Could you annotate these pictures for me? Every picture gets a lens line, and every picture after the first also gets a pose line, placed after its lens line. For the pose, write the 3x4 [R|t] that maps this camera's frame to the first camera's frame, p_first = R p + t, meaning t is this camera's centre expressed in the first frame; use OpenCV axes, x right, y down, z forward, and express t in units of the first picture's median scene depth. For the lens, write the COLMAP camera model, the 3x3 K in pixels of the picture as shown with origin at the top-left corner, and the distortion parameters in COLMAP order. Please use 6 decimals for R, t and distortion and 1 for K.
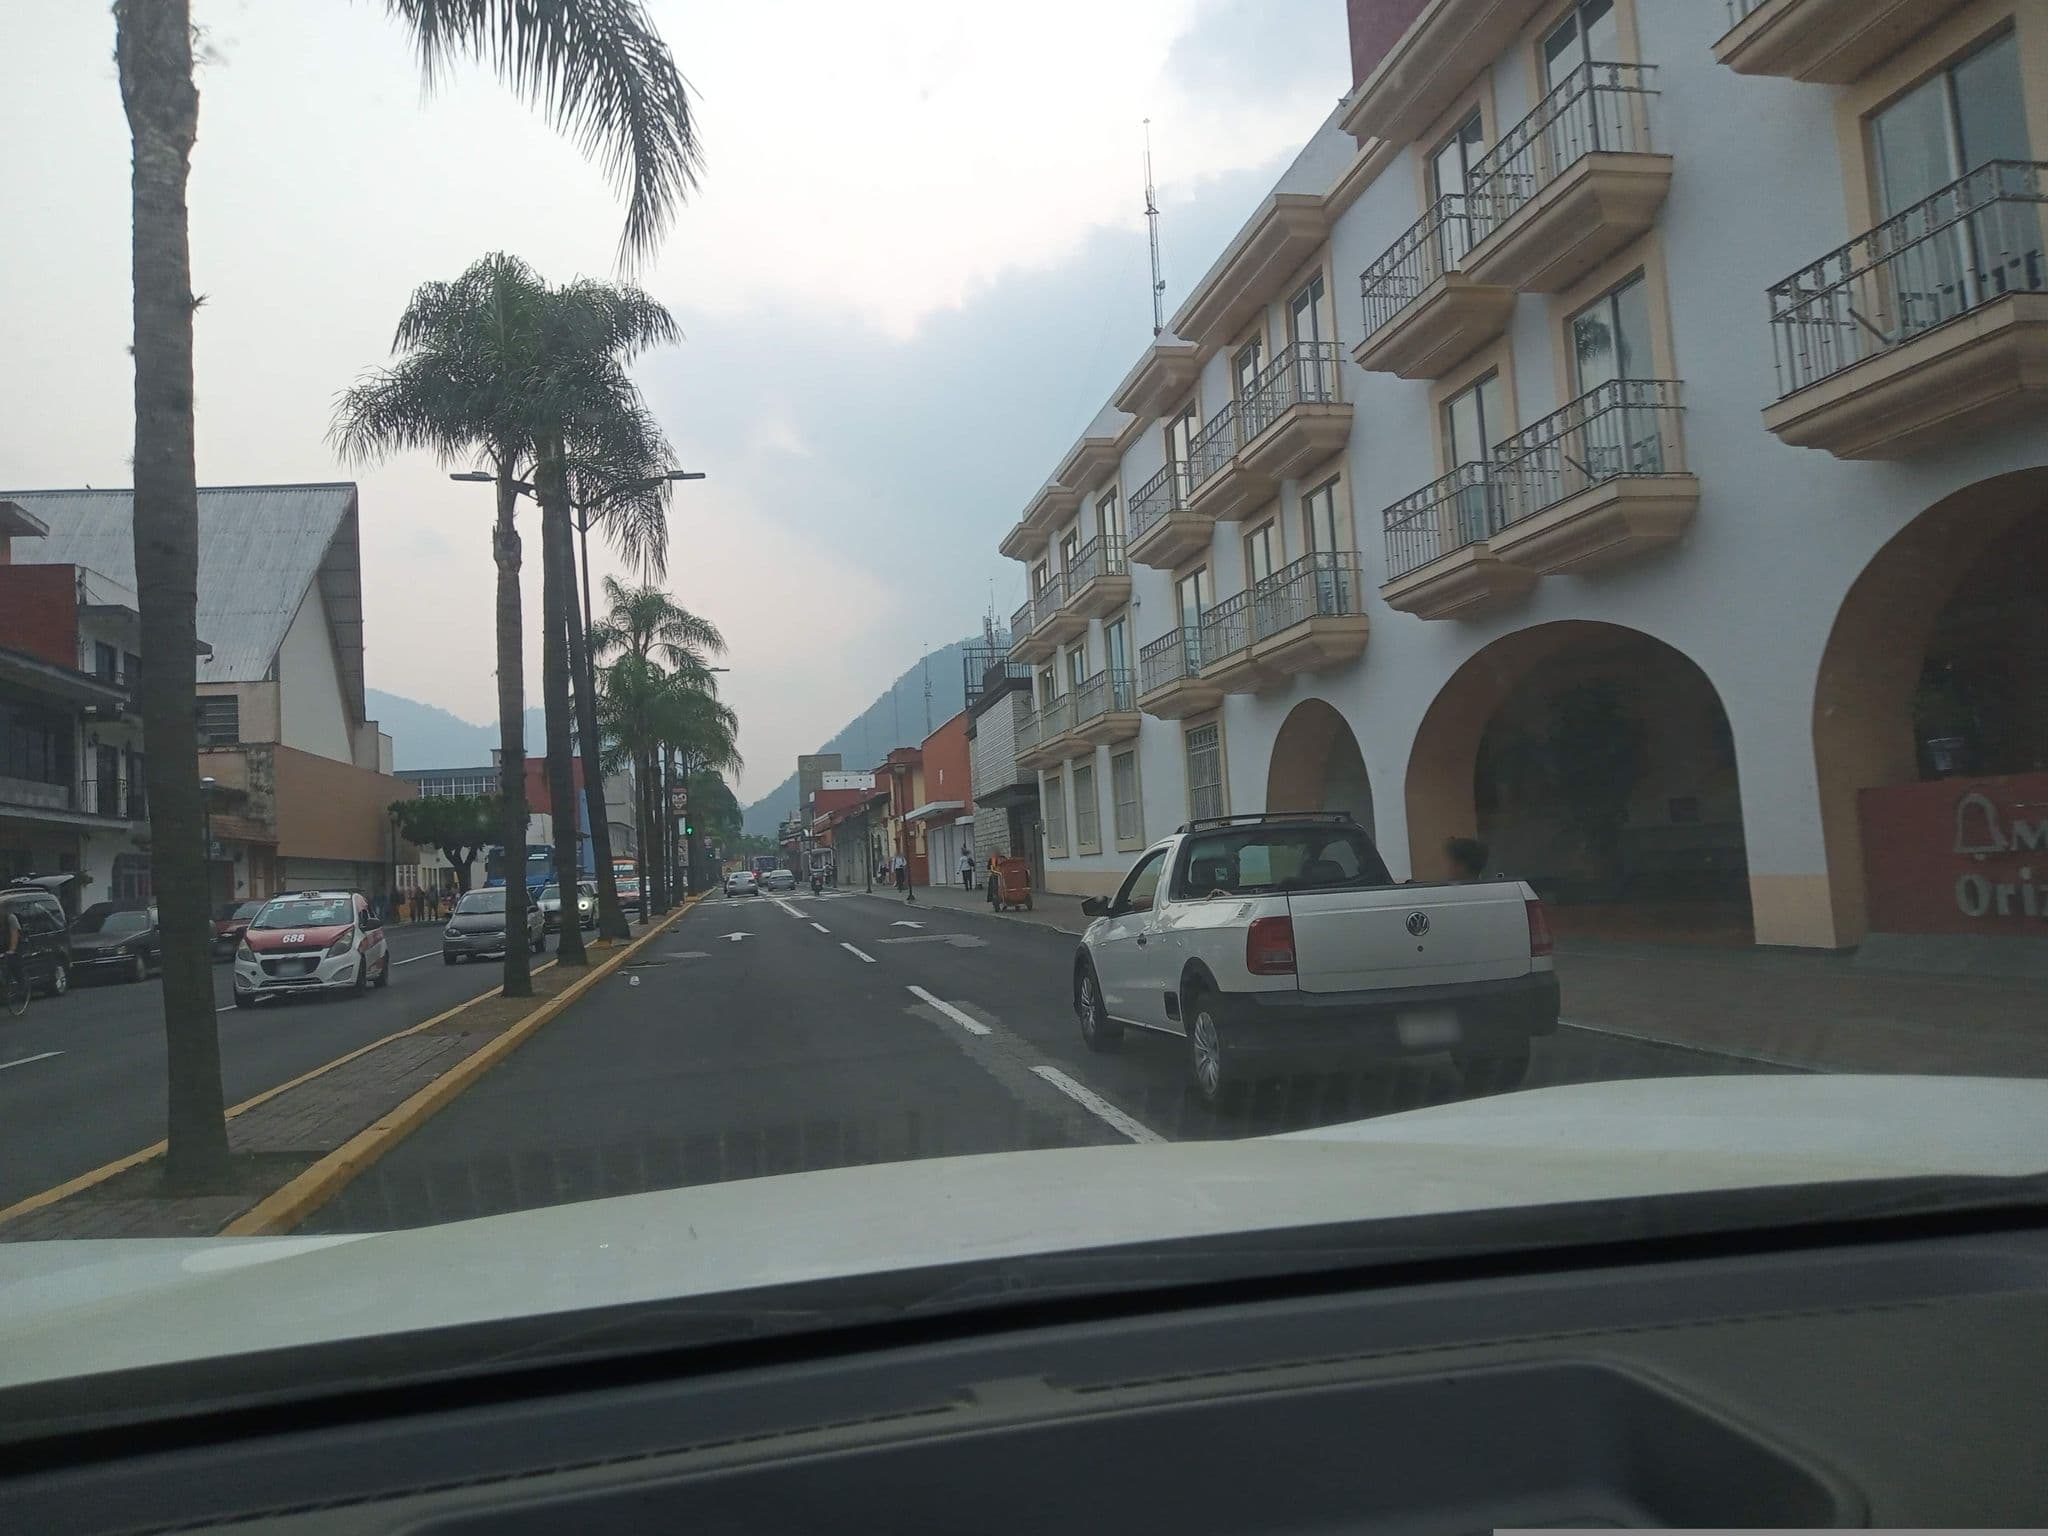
lens RADIAL K [[1386.7, 0, 1024.0], [0, 1386.7, 768.0], [0, 0, 1]] dist [0.069658, -0.000691]
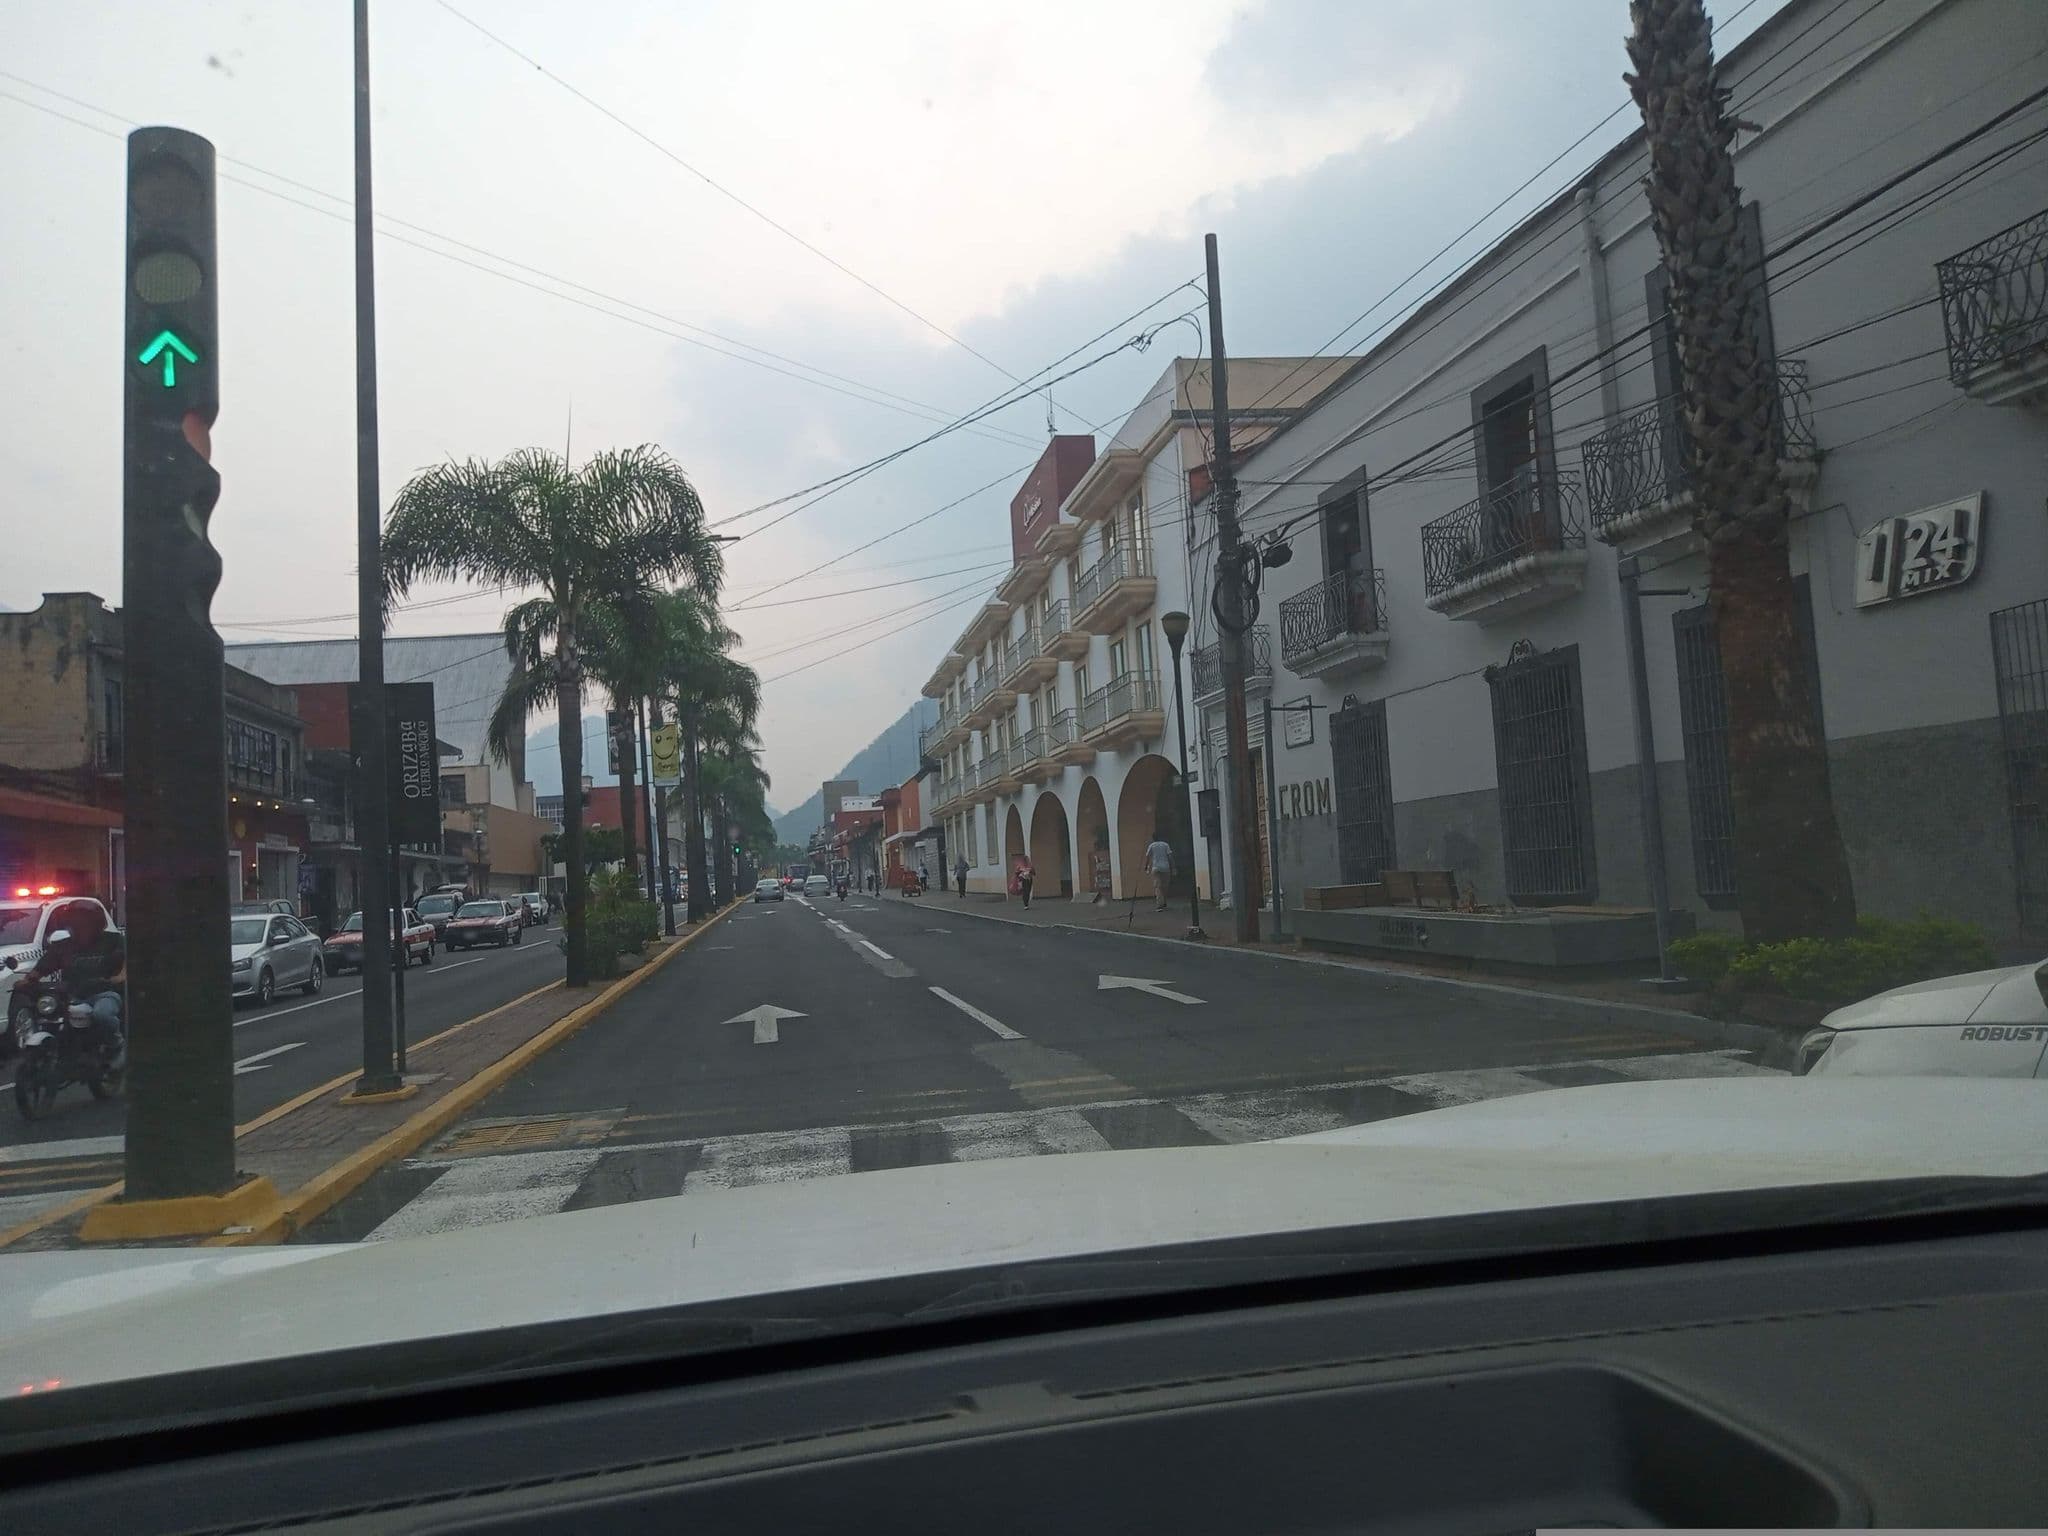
lens RADIAL K [[1398.9, 0, 1055.6], [0, 1398.9, 758.8], [0, 0, 1]] dist [0.063923, -0.002394]
pose [[0.999929, -0.011494, -0.003033, 0.083337], [0.011469, 0.999902, -0.008035, -0.031018], [0.003125, 0.007999, 0.999963, -0.401694]]
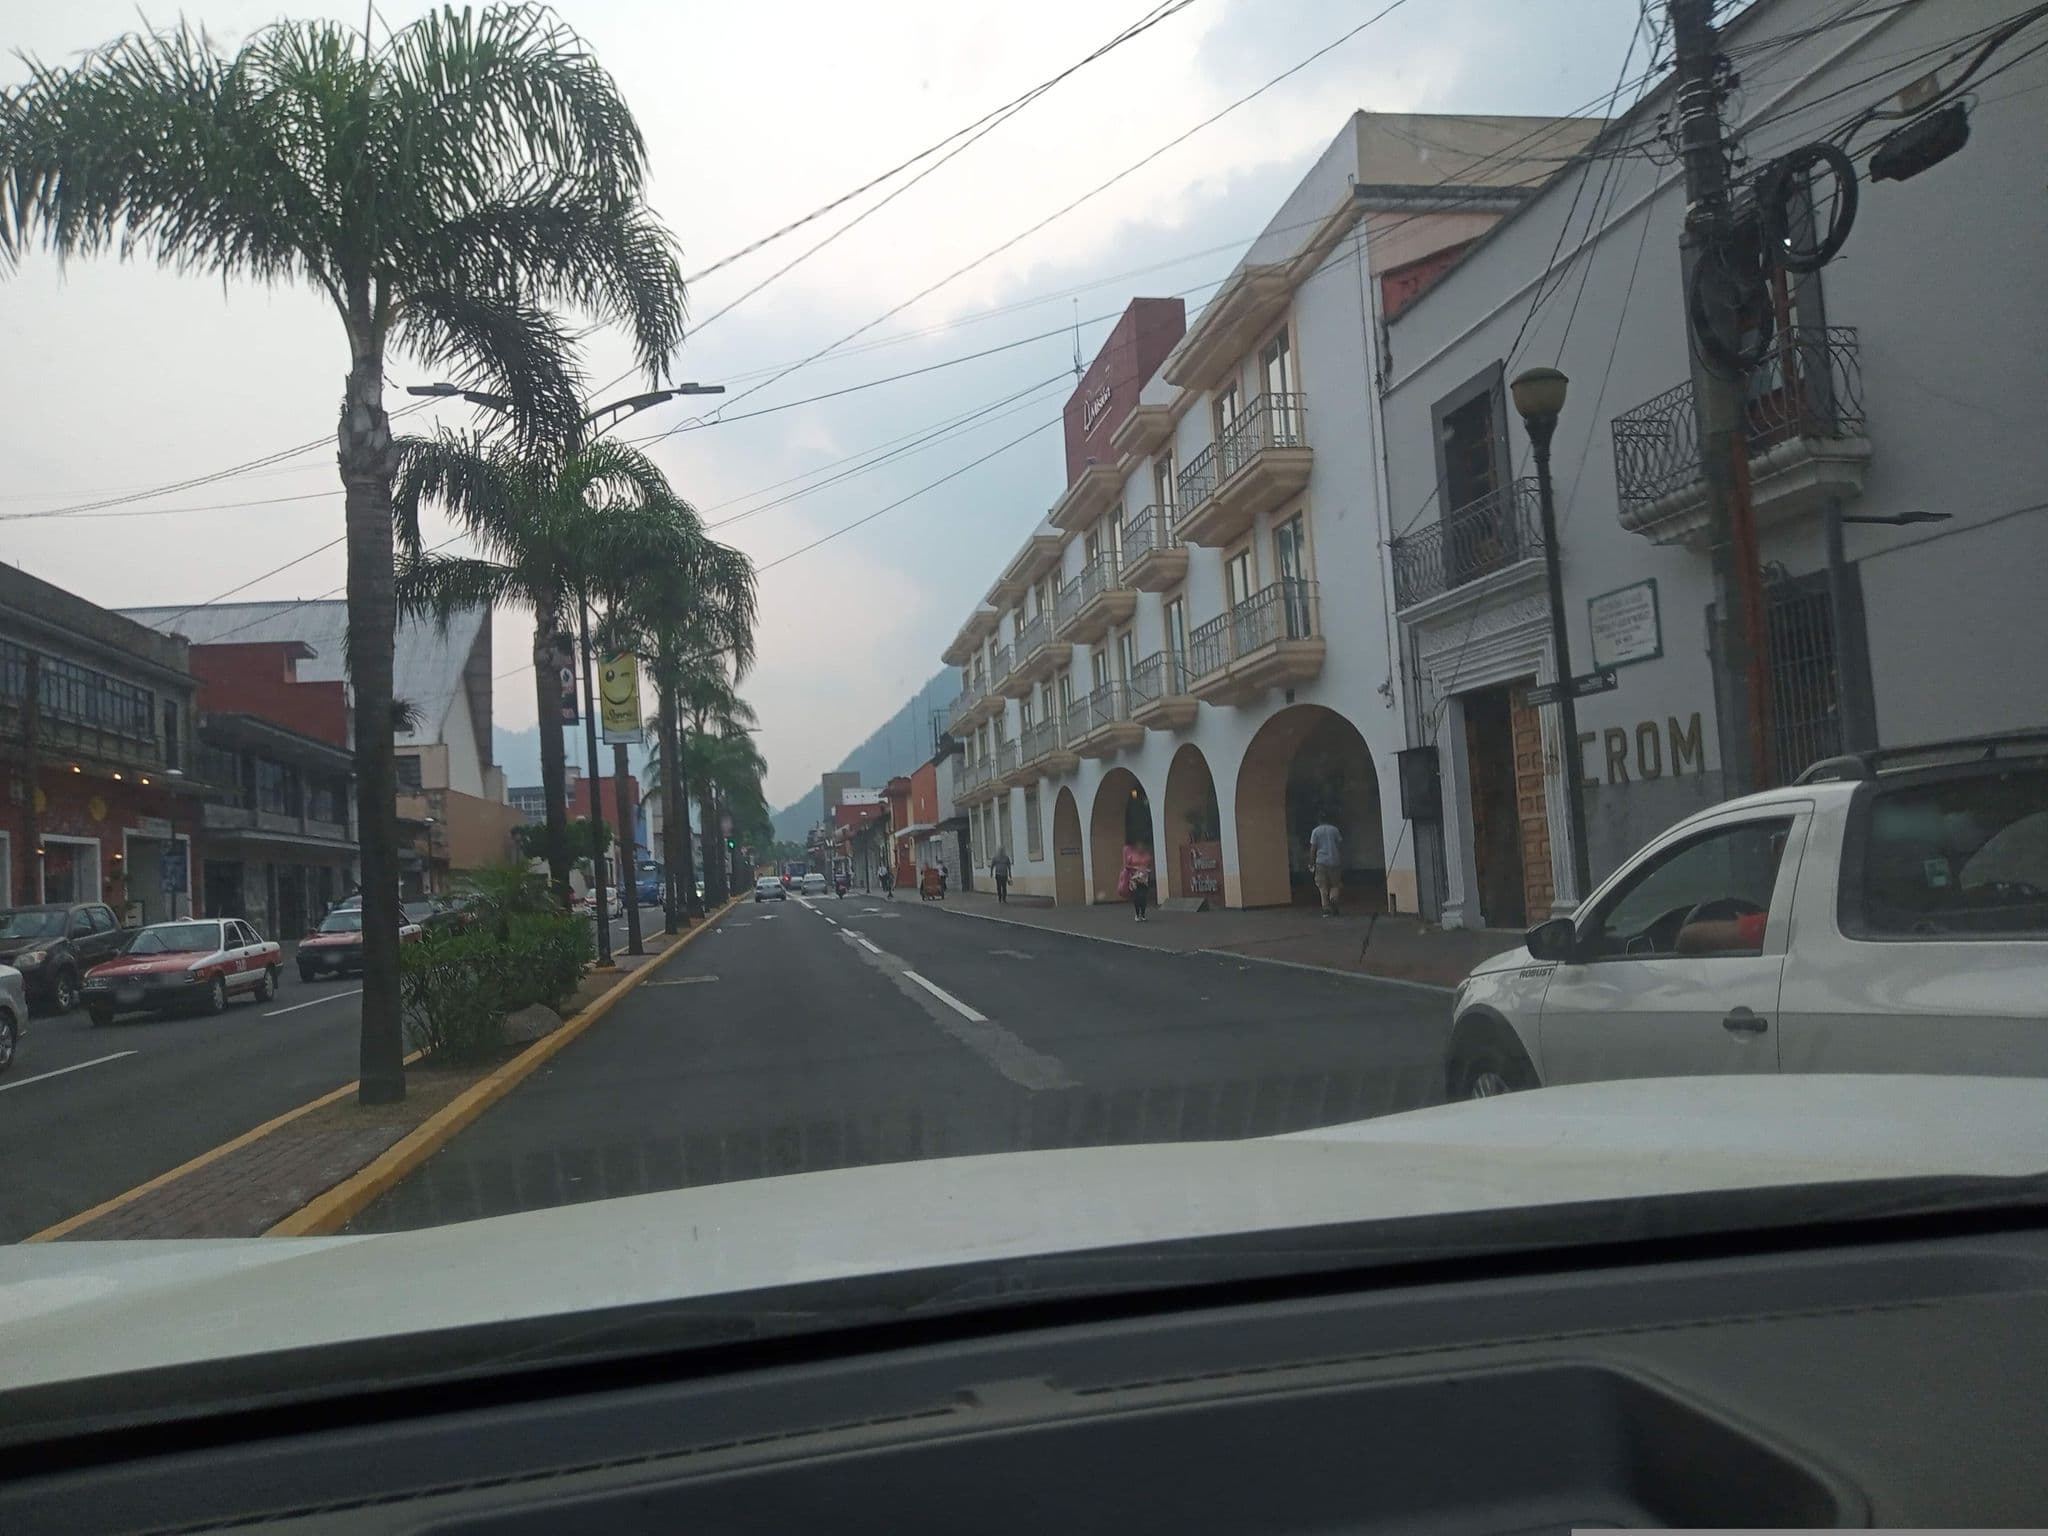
lens RADIAL K [[1413.4, 0, 1024.0], [0, 1413.4, 768.0], [0, 0, 1]] dist [-0.000324, 0.003495]
pose [[0.999632, -0.011644, -0.024517, 0.057589], [0.011661, 0.999932, 0.000555, -0.022001], [0.024509, -0.000841, 0.999699, -0.275077]]
